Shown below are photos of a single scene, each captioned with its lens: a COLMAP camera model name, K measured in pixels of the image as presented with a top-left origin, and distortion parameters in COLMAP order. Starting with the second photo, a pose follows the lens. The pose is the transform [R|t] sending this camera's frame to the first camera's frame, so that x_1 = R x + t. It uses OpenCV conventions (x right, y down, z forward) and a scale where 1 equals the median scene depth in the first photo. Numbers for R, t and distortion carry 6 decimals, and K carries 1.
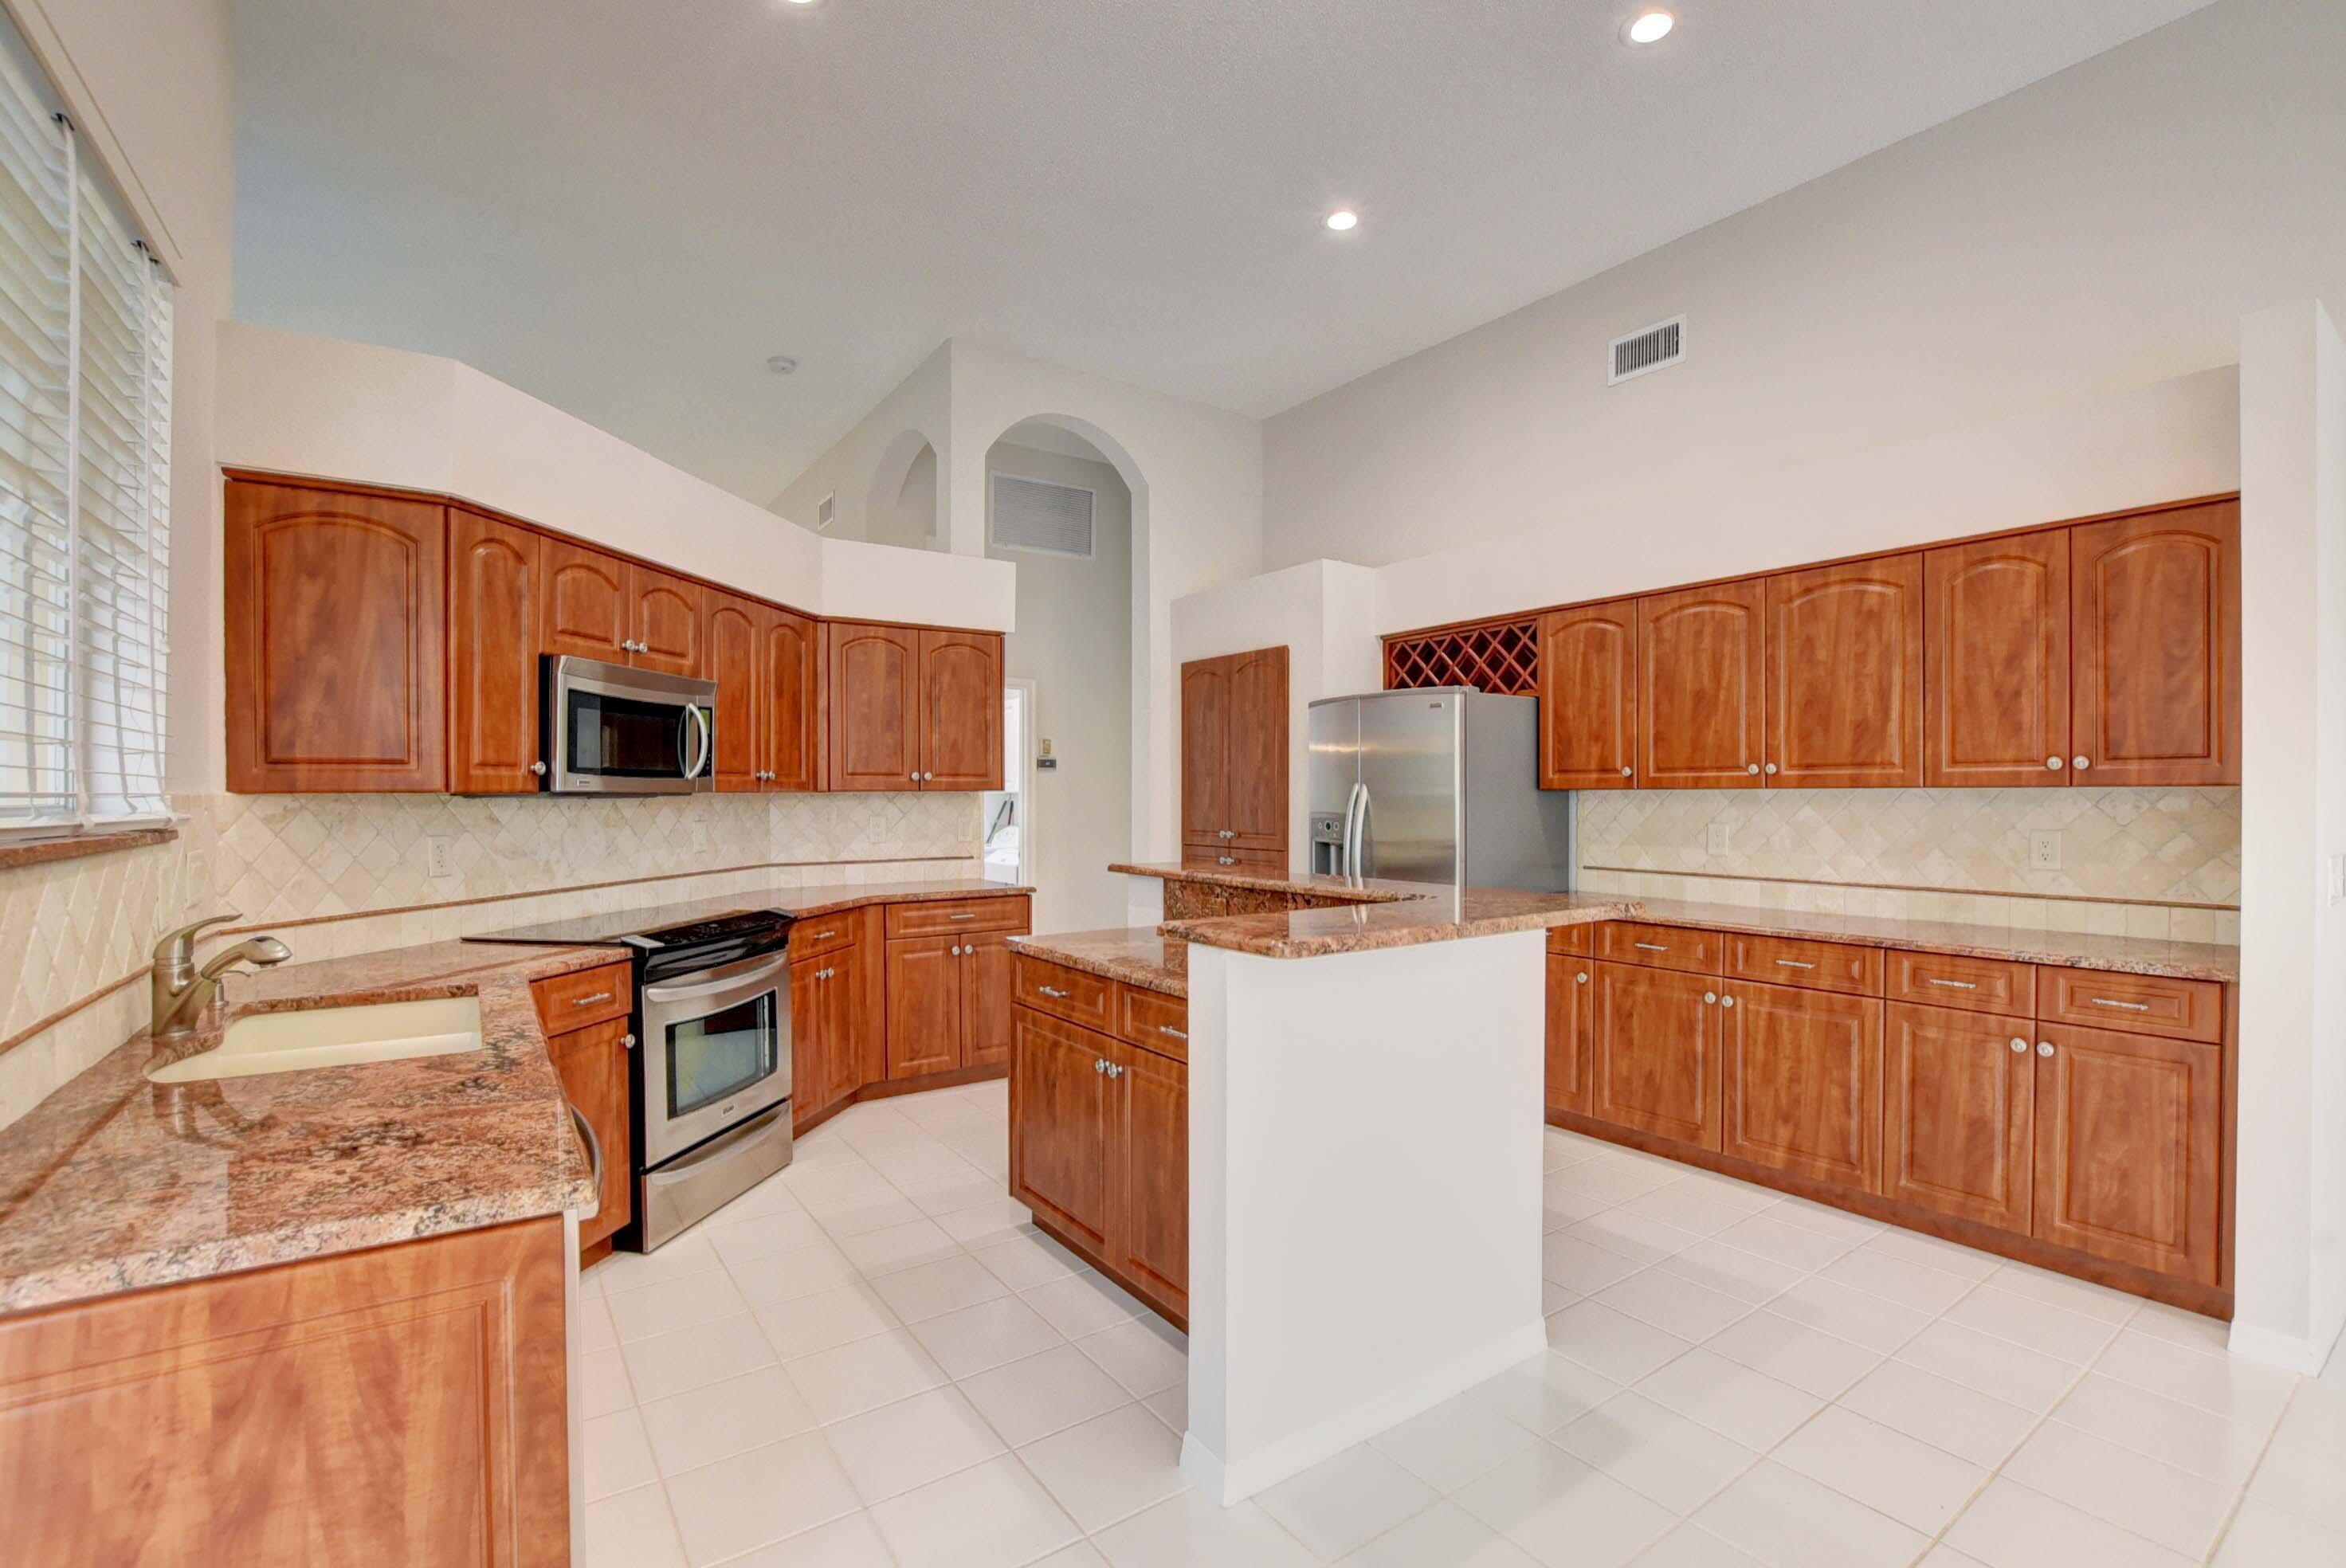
lens RADIAL K [[1035.6, 0, 1185.1], [0, 1035.6, 805.9], [0, 0, 1]] dist [-0.032547, 0.000379]
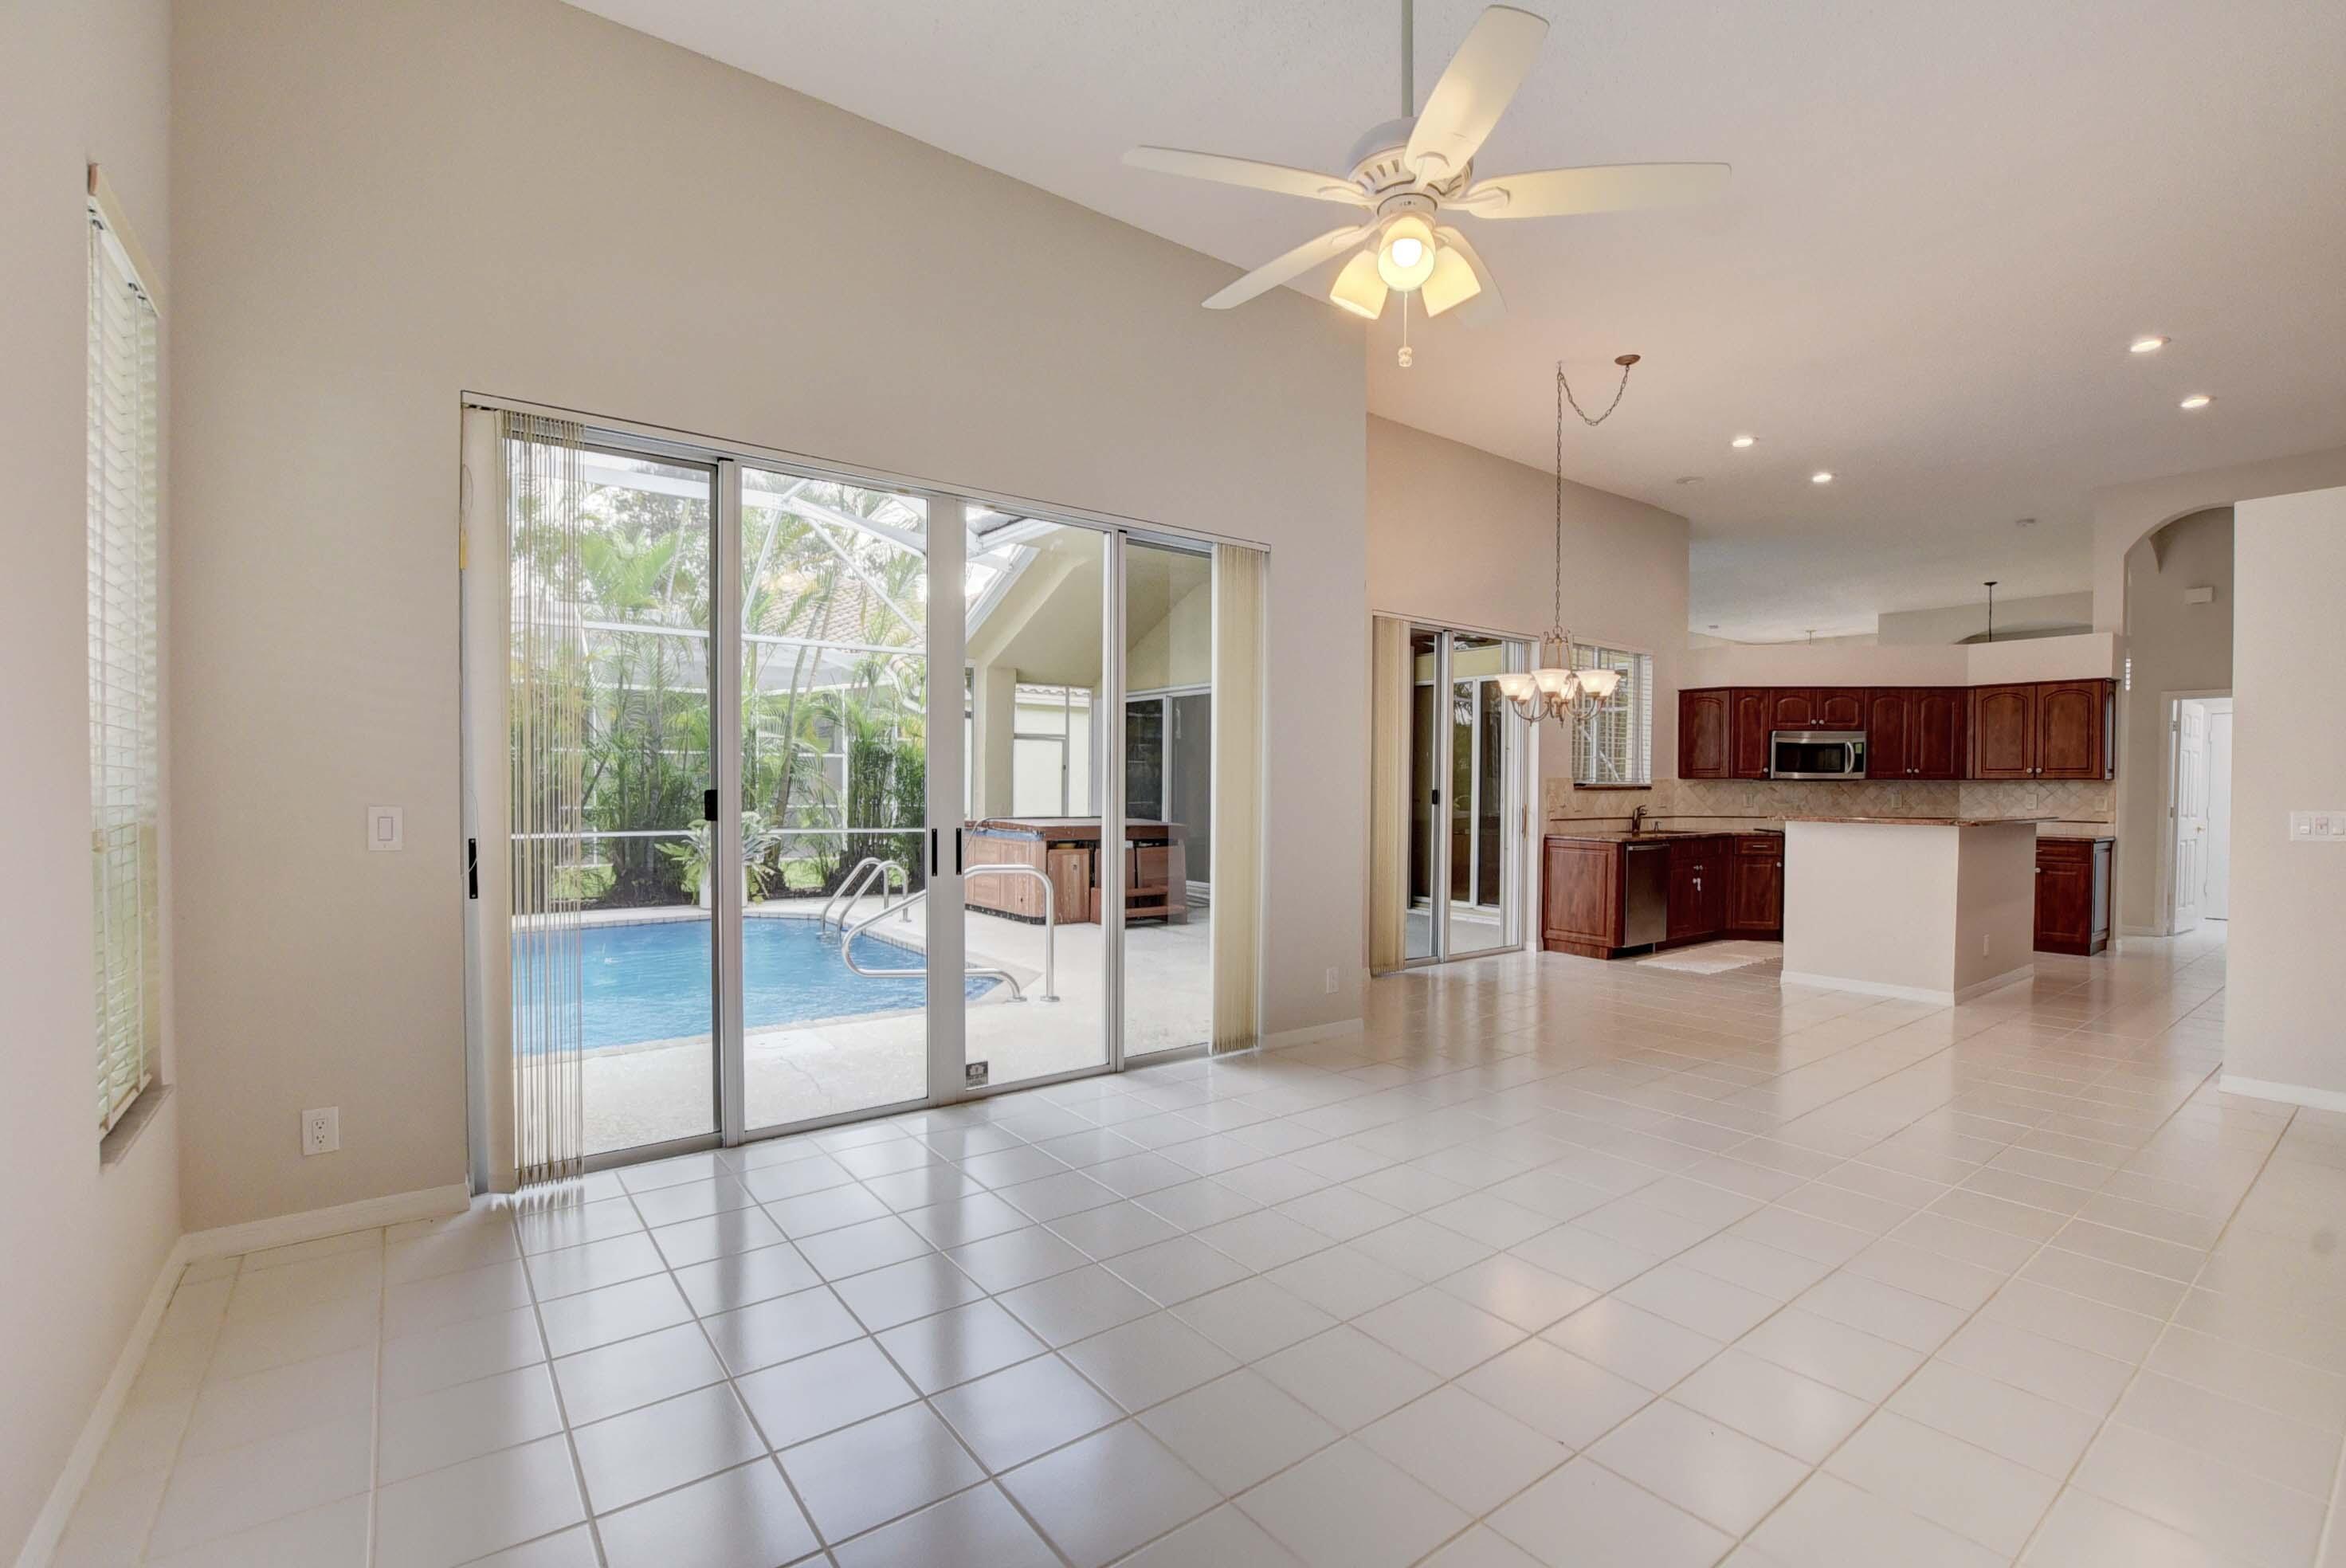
lens RADIAL K [[1035.6, 0, 1168.4], [0, 1035.6, 802.6], [0, 0, 1]] dist [-0.032547, 0.000379]
pose [[0.025915, 0.019797, -0.999468, 2.040209], [-0.018315, 0.999645, 0.019325, 0.027047], [0.999496, 0.017804, 0.026268, -0.710519]]
